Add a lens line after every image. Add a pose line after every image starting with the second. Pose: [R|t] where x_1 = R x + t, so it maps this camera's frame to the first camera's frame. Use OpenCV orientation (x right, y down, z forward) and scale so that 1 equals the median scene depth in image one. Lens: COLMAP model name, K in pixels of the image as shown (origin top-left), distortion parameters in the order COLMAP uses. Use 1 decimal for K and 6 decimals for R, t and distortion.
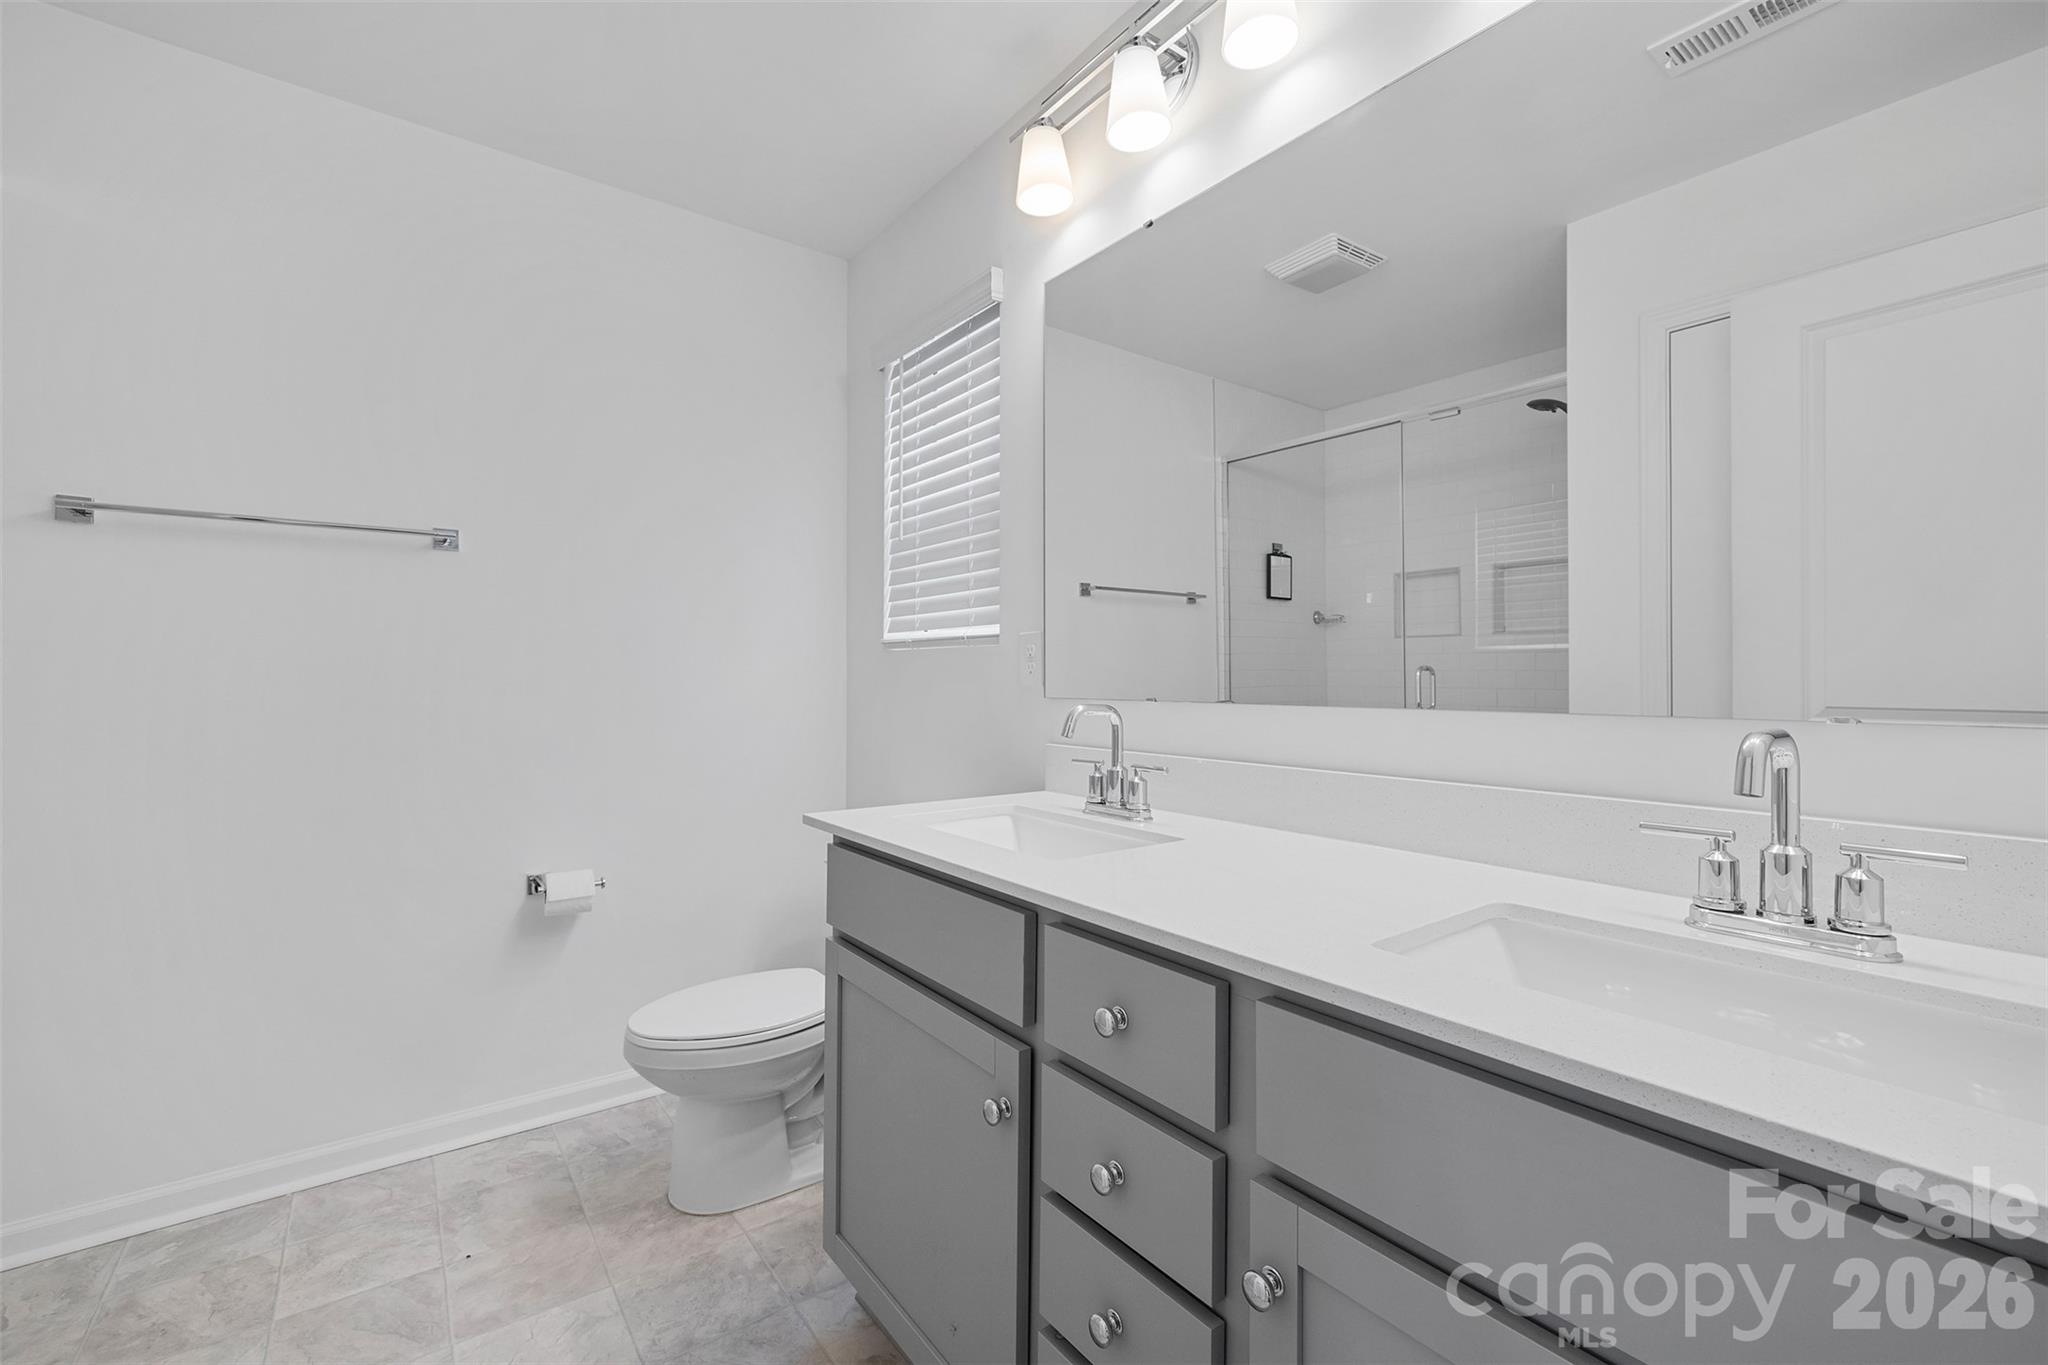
lens RADIAL K [[864.7, 0, 1031.0], [0, 864.7, 683.2], [0, 0, 1]] dist [0.001066, 0.000320]
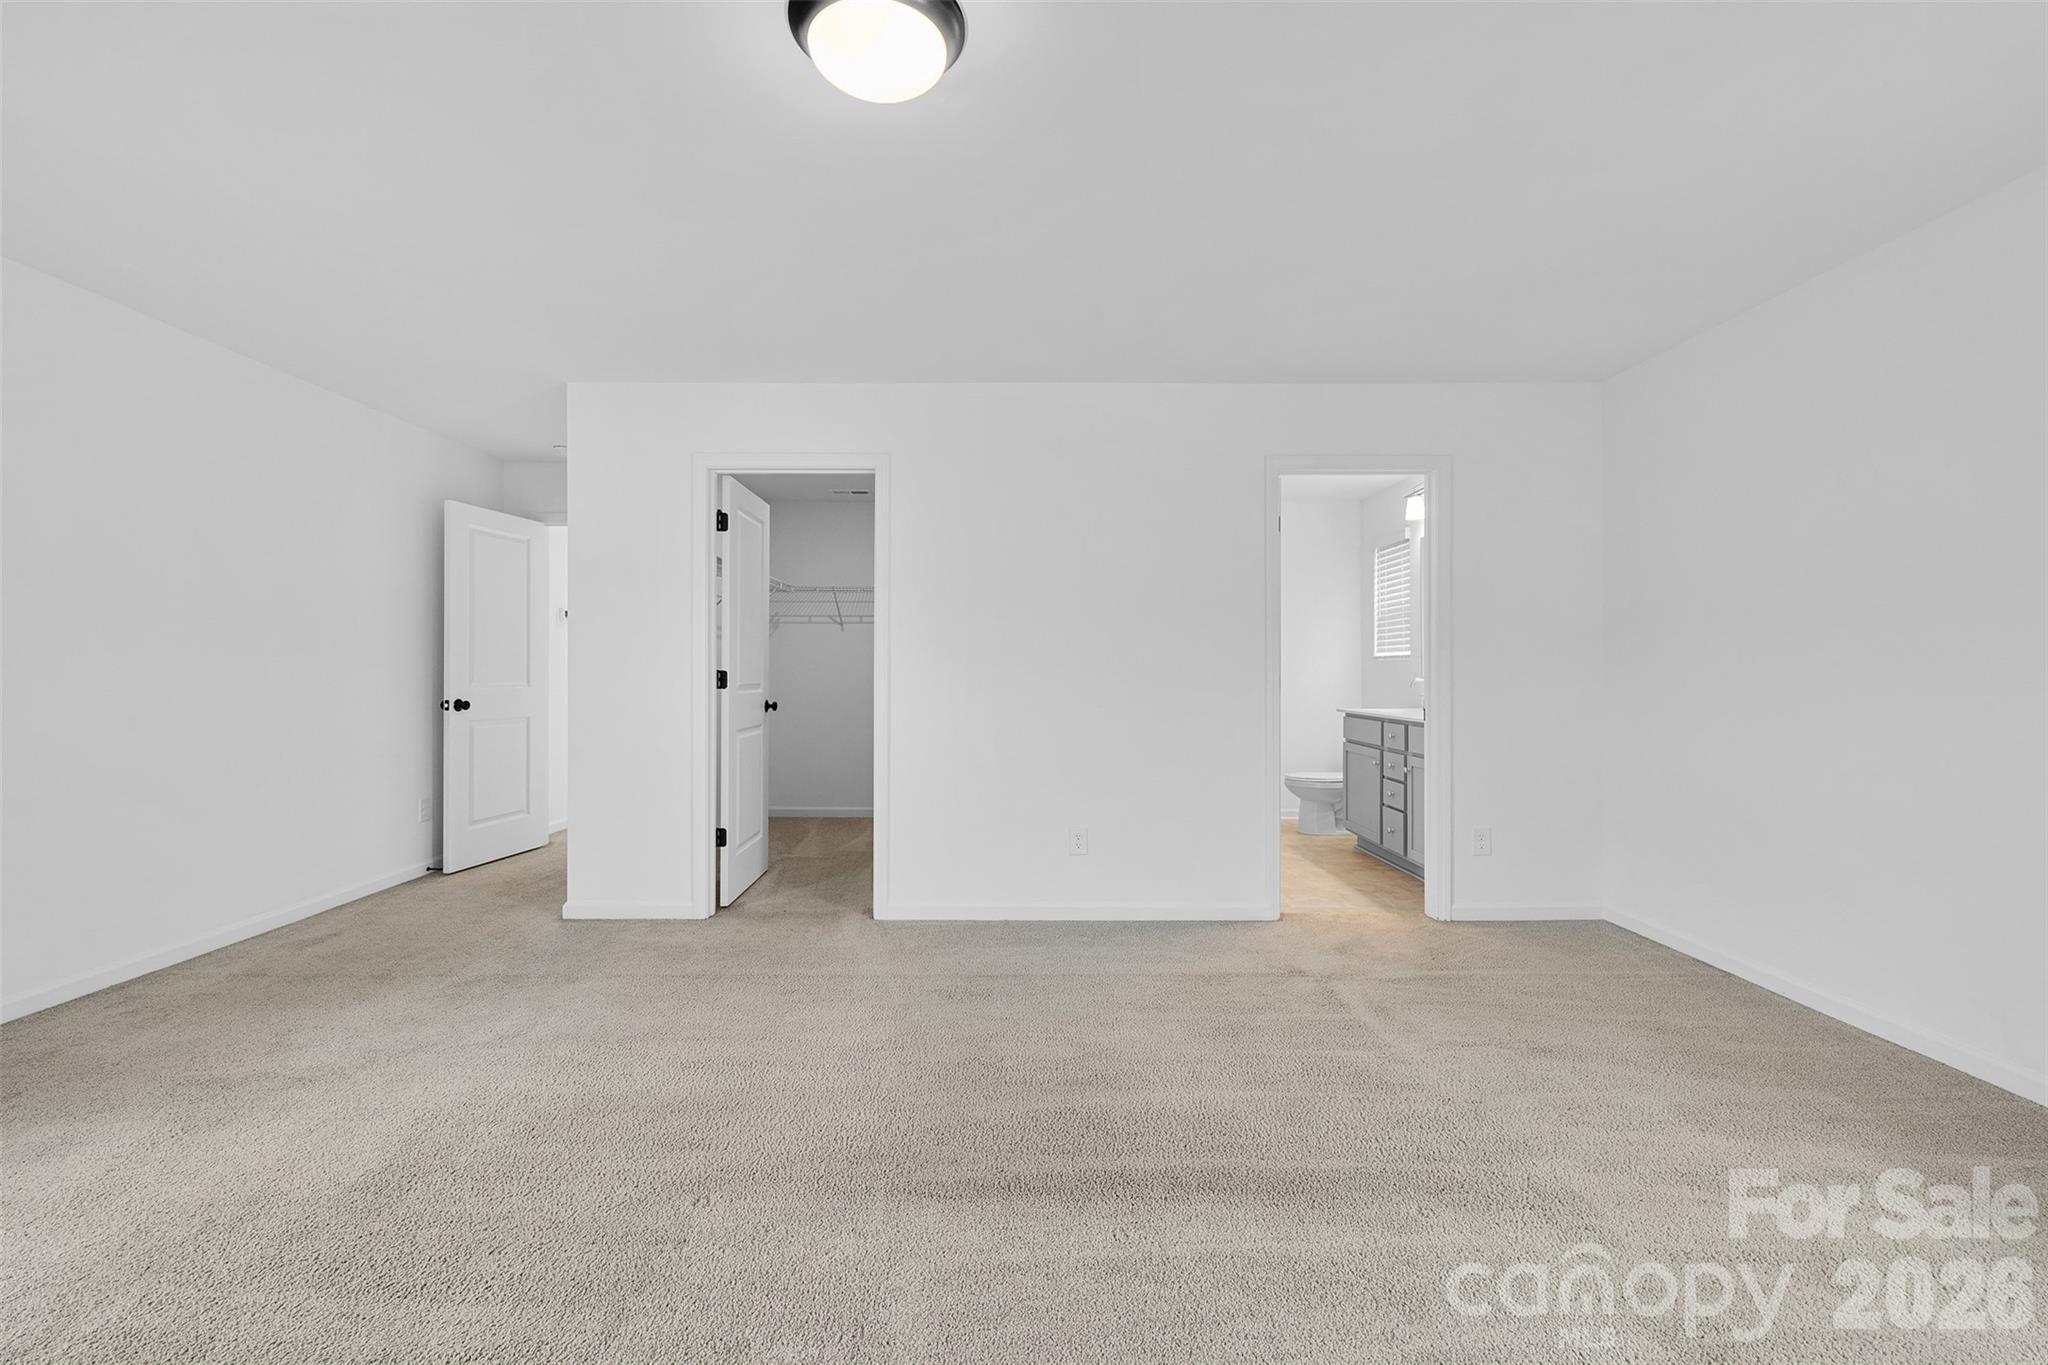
lens RADIAL K [[864.7, 0, 1031.0], [0, 864.7, 683.2], [0, 0, 1]] dist [0.001066, 0.000320]
pose [[0.808323, -0.005020, -0.588718, 0.670188], [0.008507, 0.999959, 0.003154, 0.017376], [0.588678, -0.007558, 0.808332, -2.161250]]
